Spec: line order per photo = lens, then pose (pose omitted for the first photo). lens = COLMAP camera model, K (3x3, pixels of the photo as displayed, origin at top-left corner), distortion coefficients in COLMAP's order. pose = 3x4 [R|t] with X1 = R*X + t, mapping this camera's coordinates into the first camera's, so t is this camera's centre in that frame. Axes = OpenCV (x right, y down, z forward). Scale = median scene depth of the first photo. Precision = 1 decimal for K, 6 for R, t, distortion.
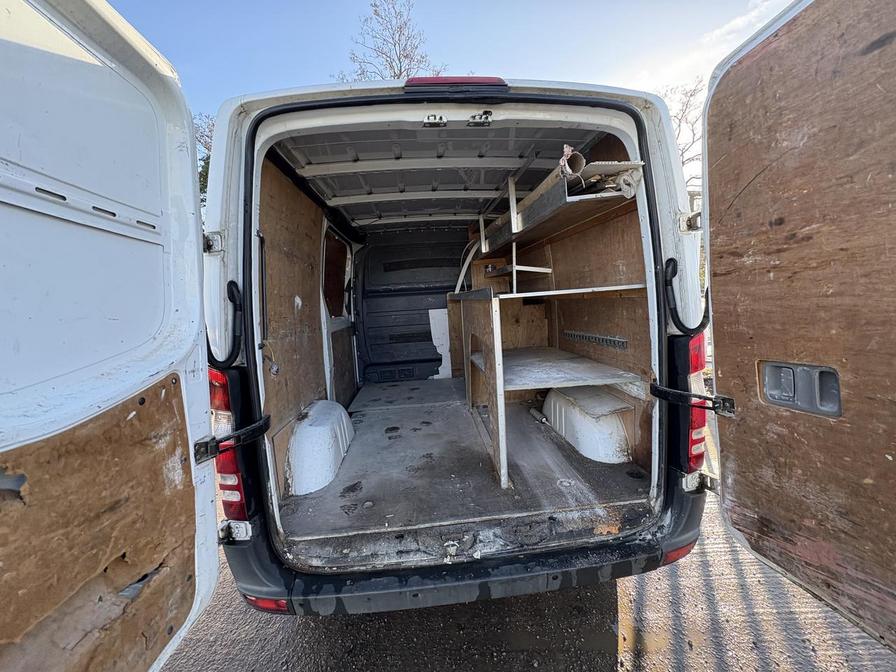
lens RADIAL K [[355.6, 0, 451.8], [0, 355.6, 338.4], [0, 0, 1]] dist [-0.001283, 0.000021]
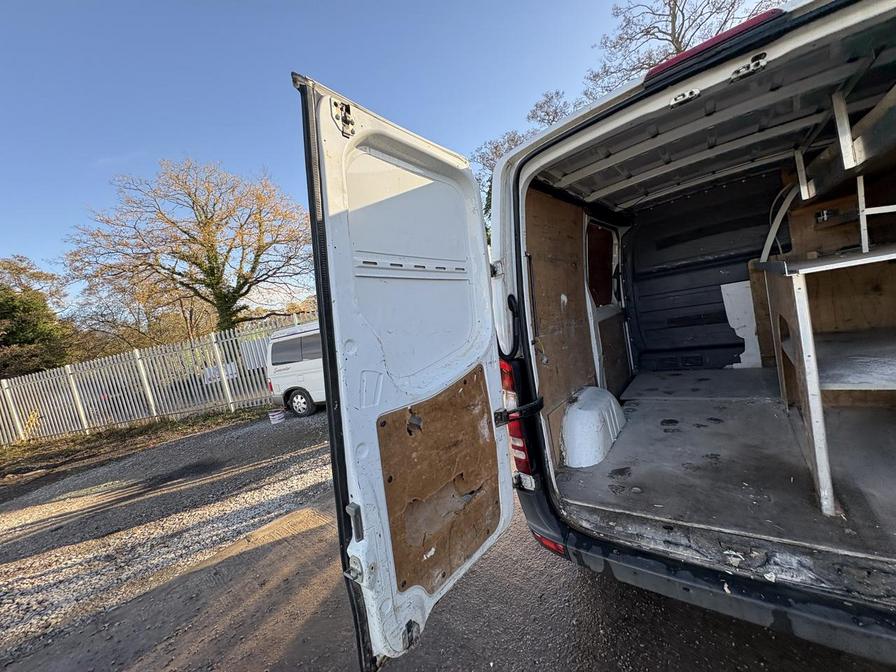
lens RADIAL K [[355.6, 0, 442.2], [0, 355.6, 340.4], [0, 0, 1]] dist [-0.001283, 0.000021]
pose [[0.716916, -0.028934, -0.696559, 0.110779], [0.063775, 0.997671, 0.024197, -0.034973], [0.694237, -0.061771, 0.717091, -0.130900]]
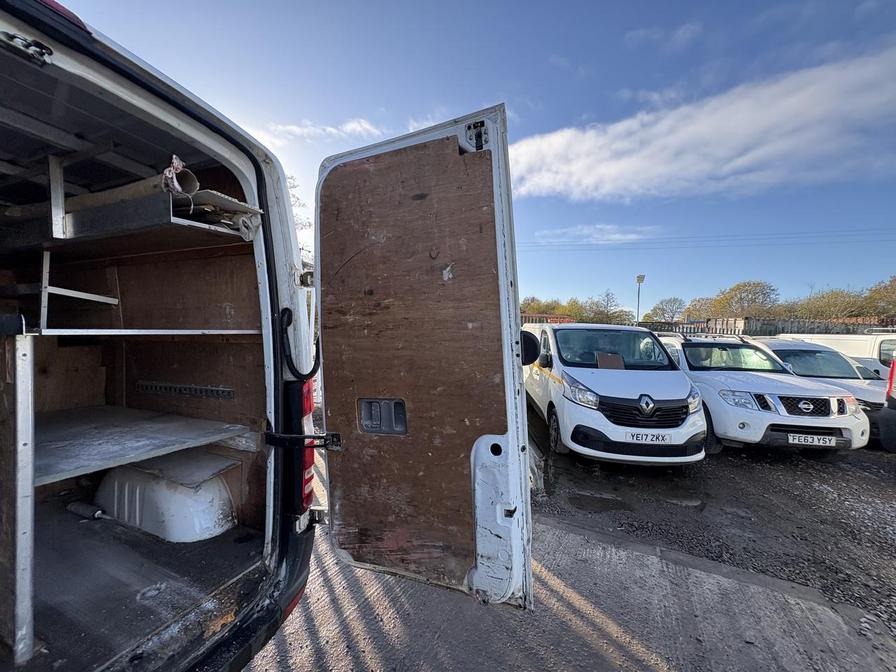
lens RADIAL K [[355.6, 0, 445.0], [0, 355.6, 338.2], [0, 0, 1]] dist [-0.001283, 0.000021]
pose [[0.474308, 0.057948, 0.878450, -0.075352], [0.055651, 0.993862, -0.095610, -0.009221], [-0.878598, 0.094235, 0.468172, 0.095713]]
